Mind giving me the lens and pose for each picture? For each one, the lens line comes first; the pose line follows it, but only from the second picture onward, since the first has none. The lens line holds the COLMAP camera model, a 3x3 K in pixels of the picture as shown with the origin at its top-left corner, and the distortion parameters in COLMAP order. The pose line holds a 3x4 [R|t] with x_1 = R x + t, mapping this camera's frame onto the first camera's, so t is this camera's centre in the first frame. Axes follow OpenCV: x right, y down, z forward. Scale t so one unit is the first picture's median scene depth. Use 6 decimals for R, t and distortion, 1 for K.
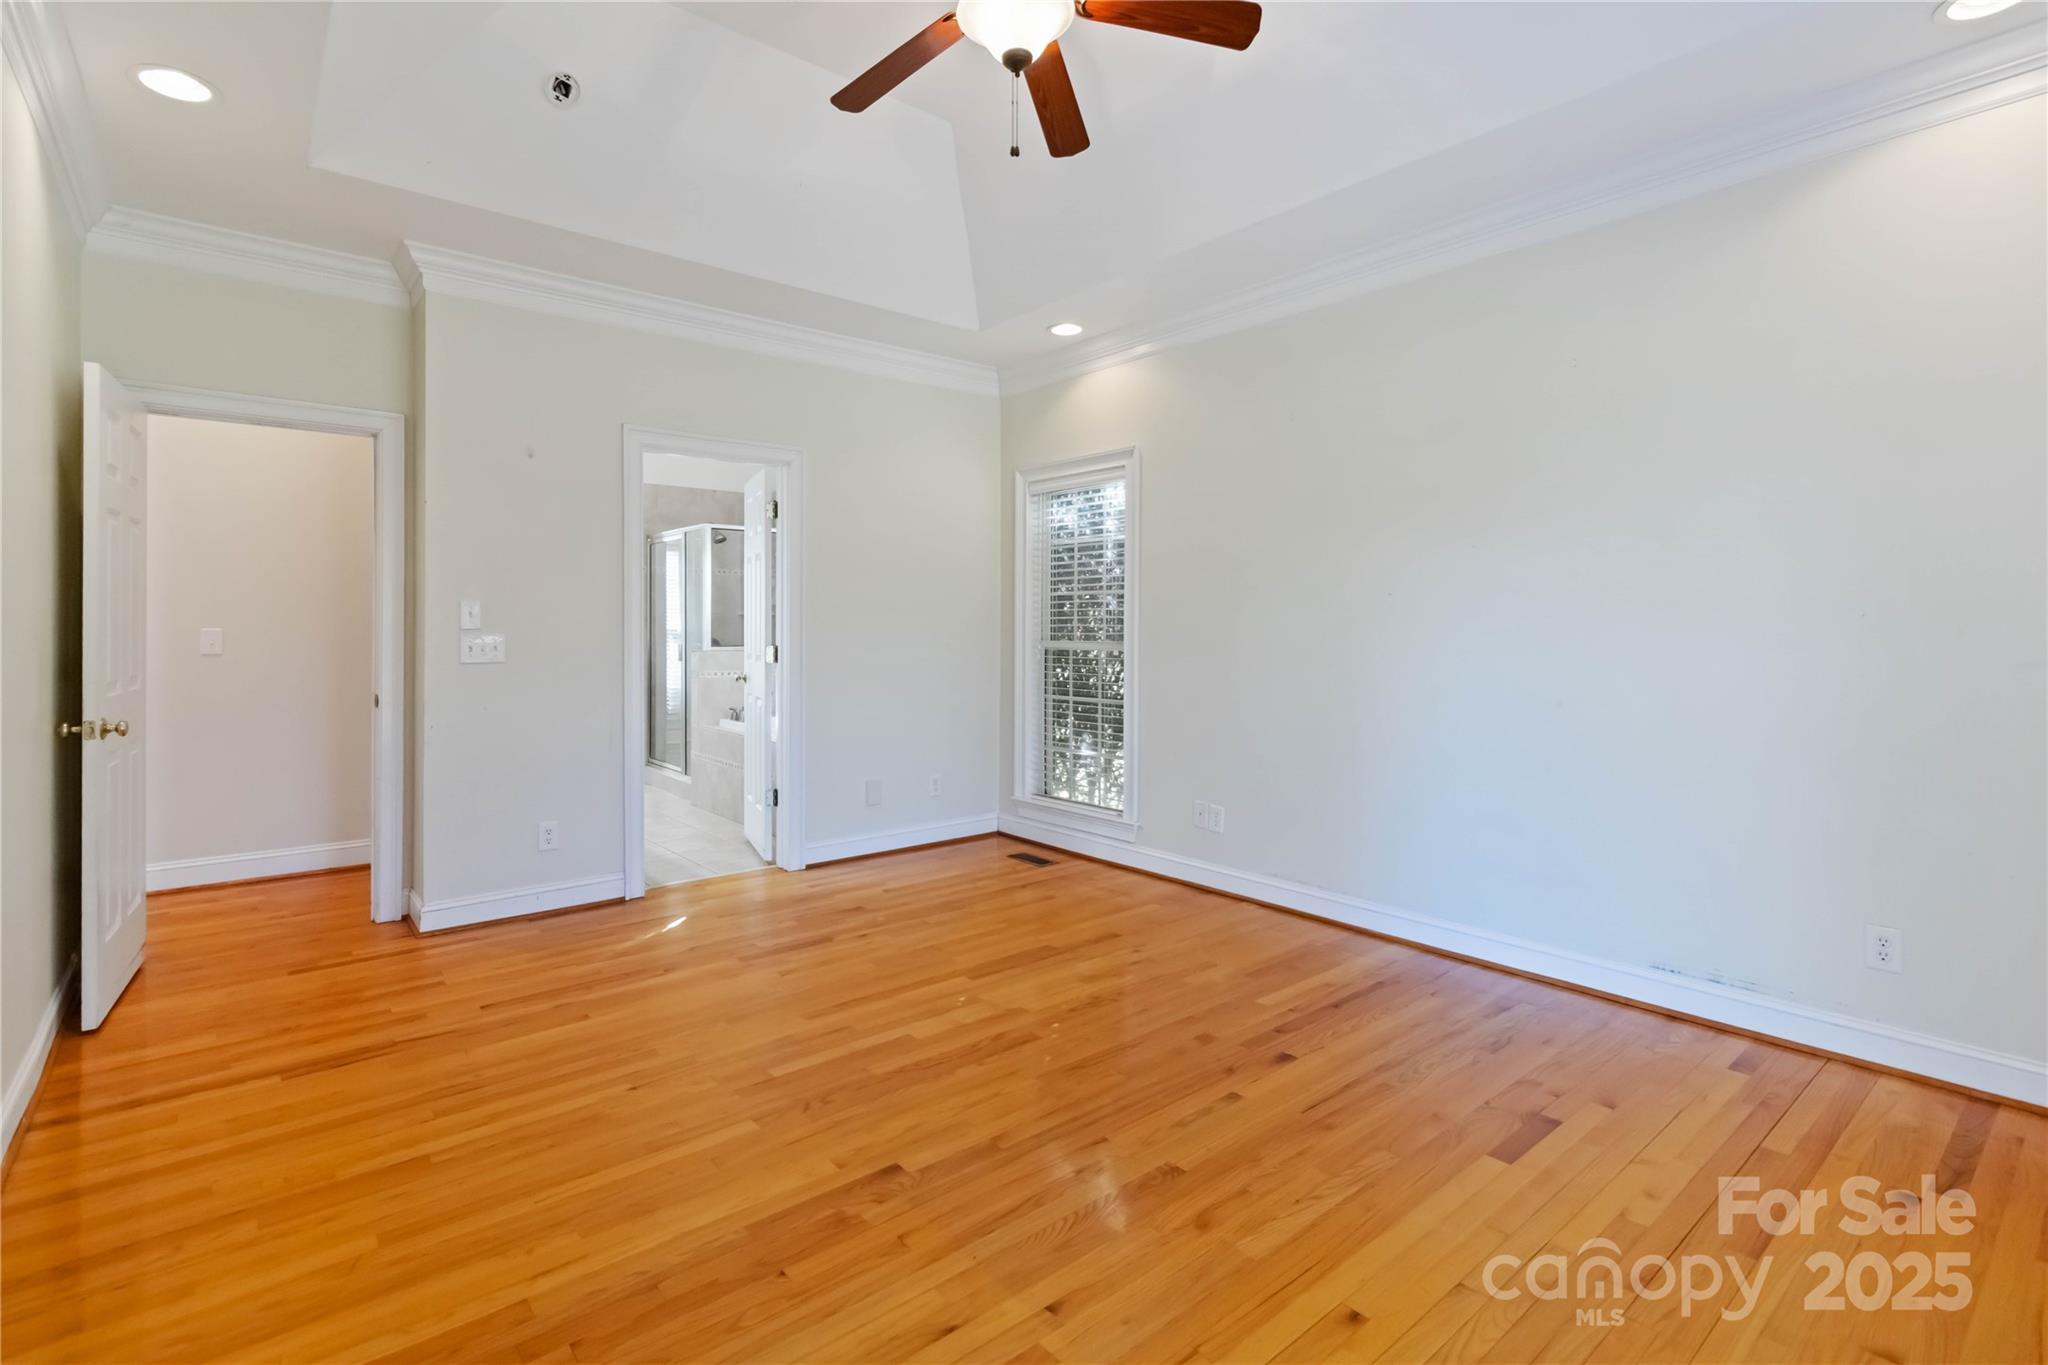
lens RADIAL K [[963.8, 0, 1021.0], [0, 963.8, 616.8], [0, 0, 1]] dist [0.000933, -0.000508]
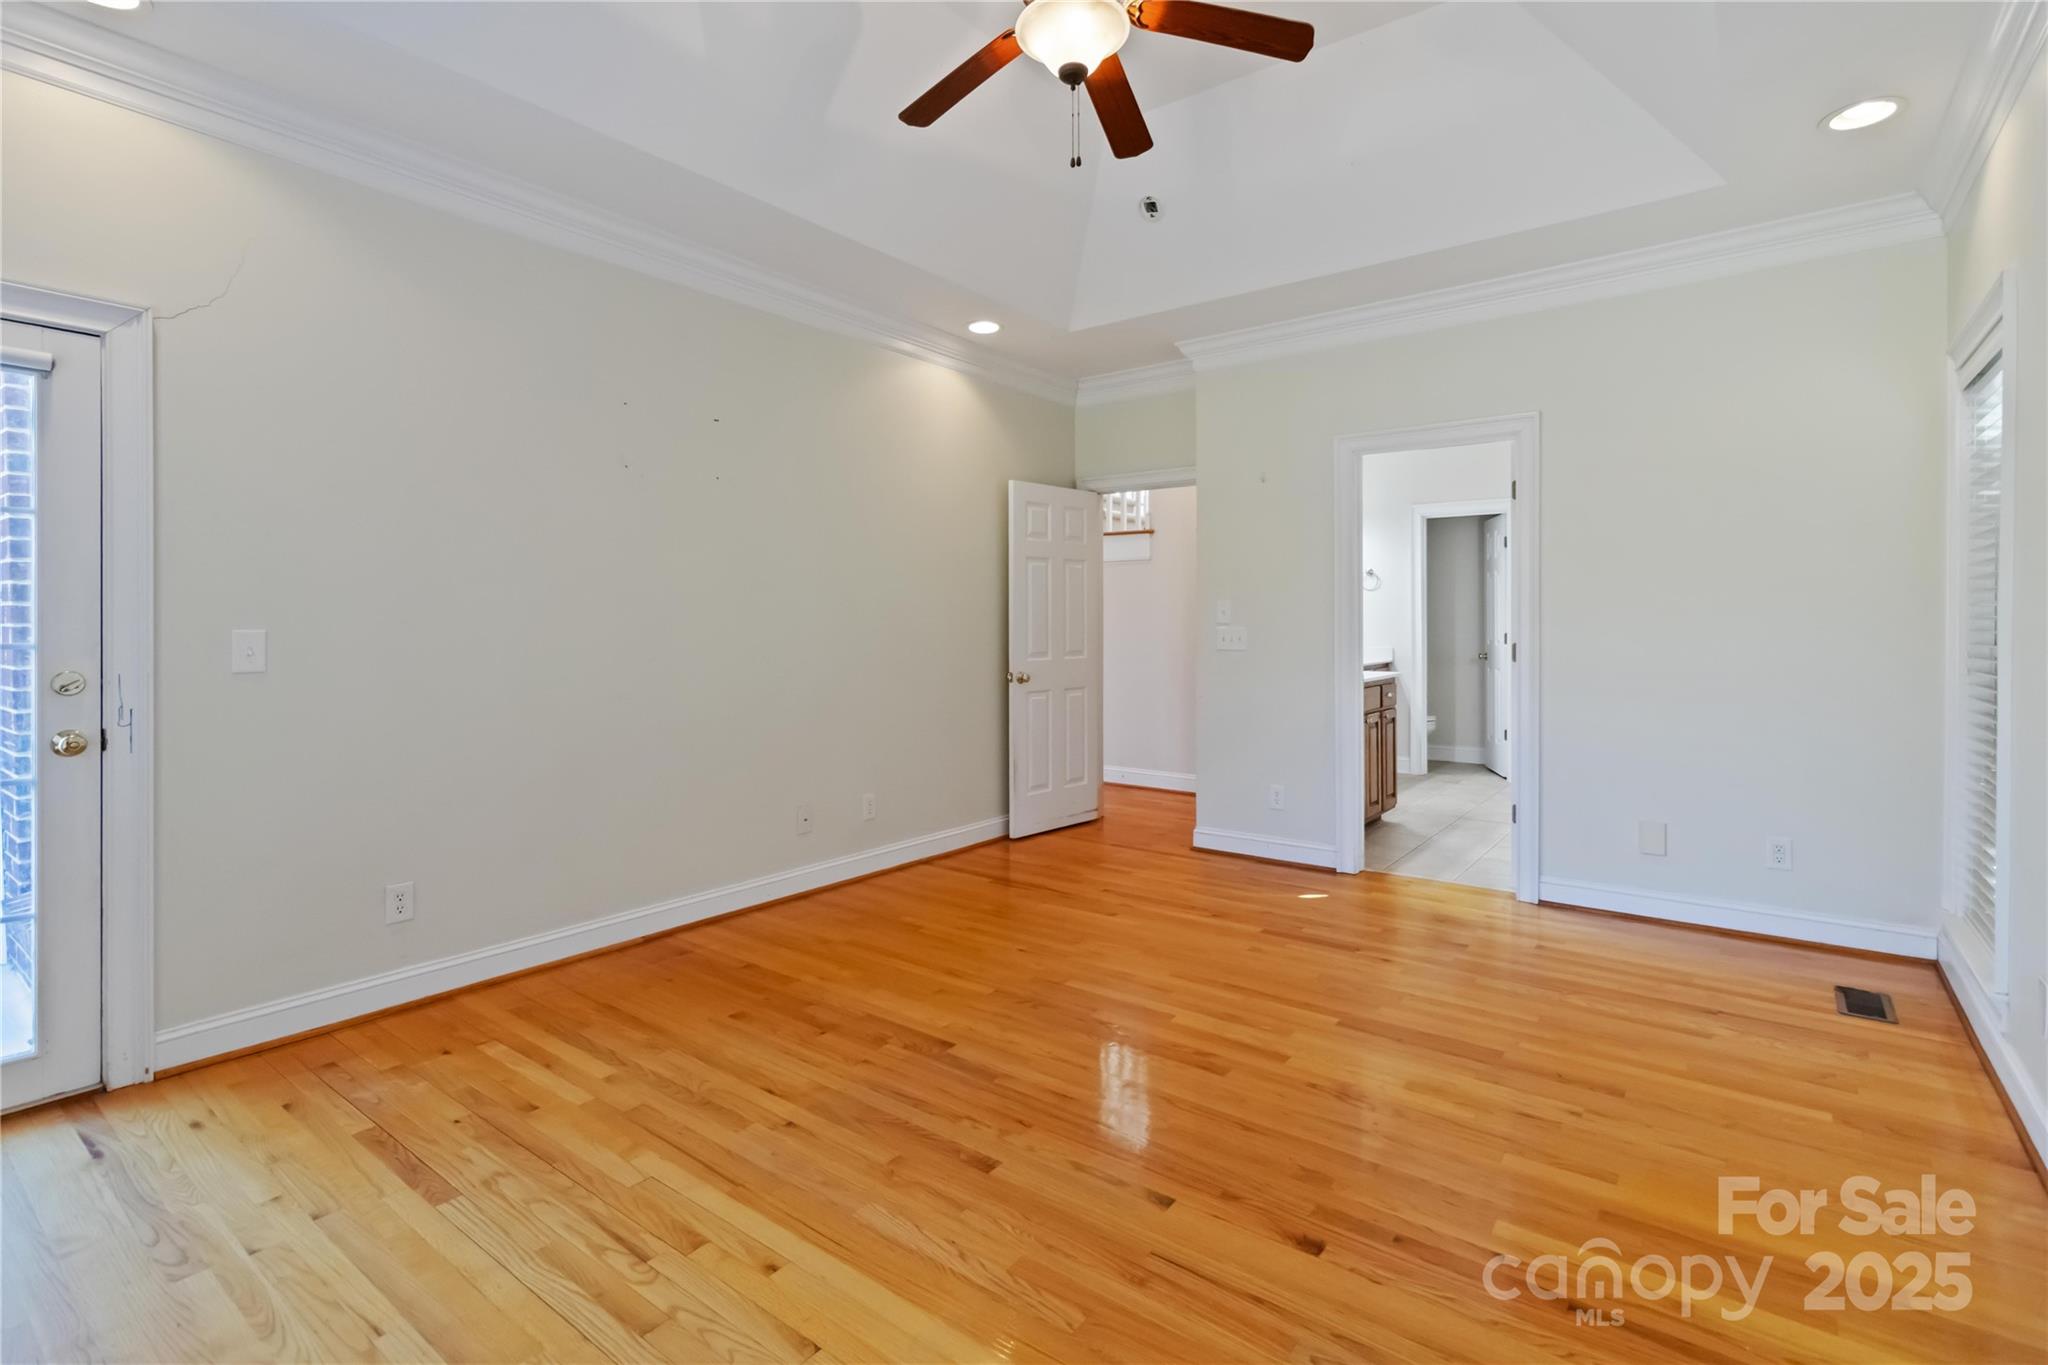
lens RADIAL K [[963.8, 0, 1021.0], [0, 963.8, 616.8], [0, 0, 1]] dist [0.000933, -0.000508]
pose [[0.214773, -0.006594, -0.976642, 0.868092], [0.011924, 0.999920, -0.004129, 0.008167], [0.976591, -0.010759, 0.214835, 0.626979]]
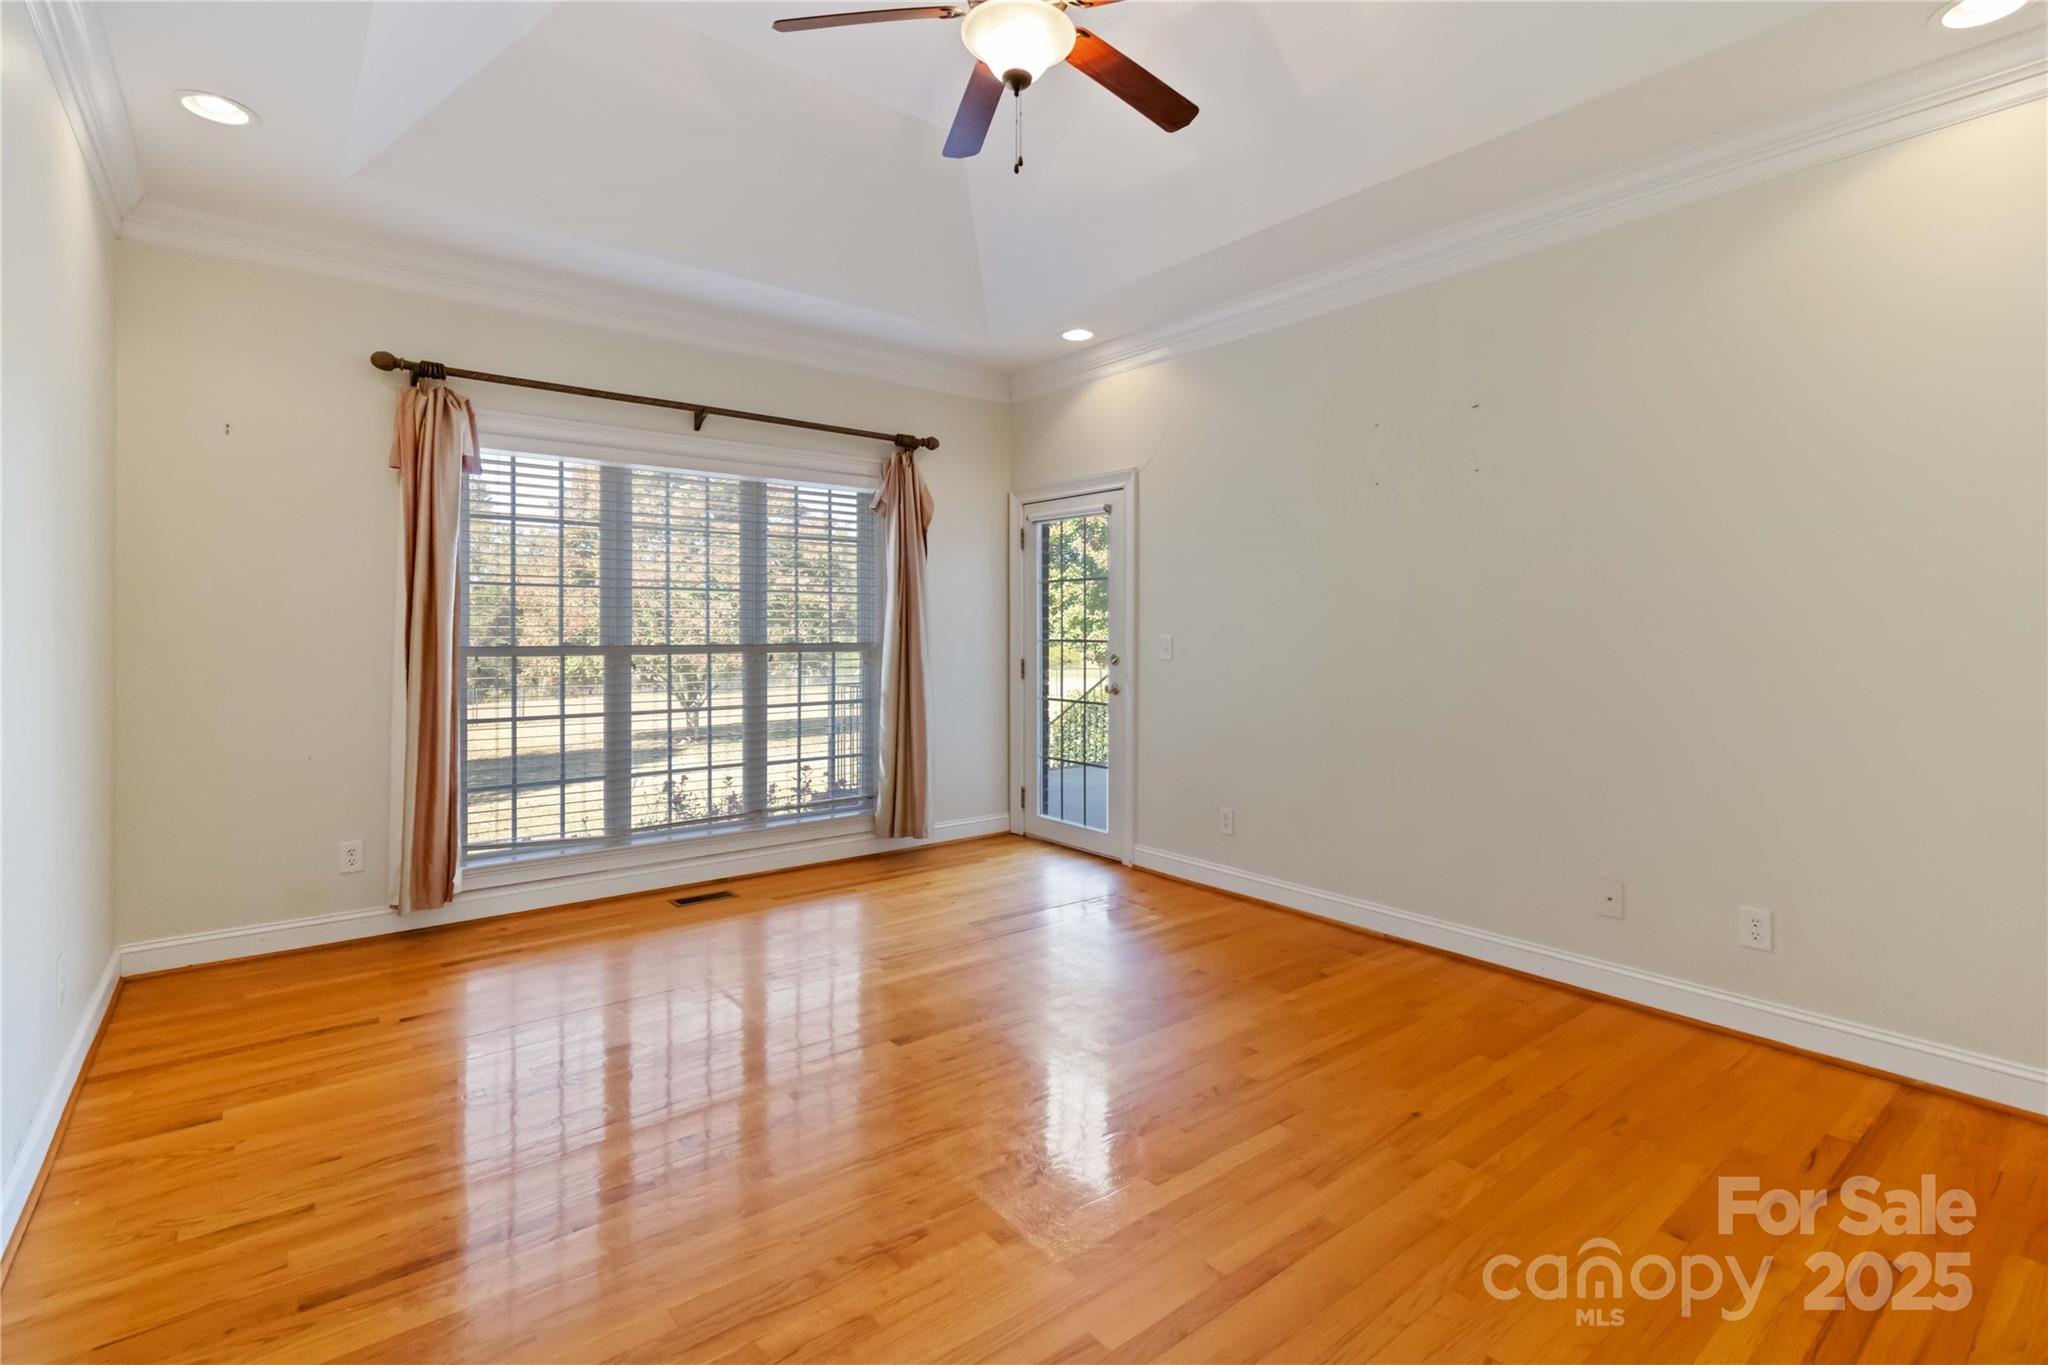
lens RADIAL K [[951.2, 0, 1023.0], [0, 951.2, 654.7], [0, 0, 1]] dist [-0.001213, -0.000435]
pose [[-0.999524, -0.005950, 0.030258, -0.033012], [-0.005624, 0.999925, 0.010847, 0.023293], [-0.030320, 0.010672, -0.999483, 1.733887]]
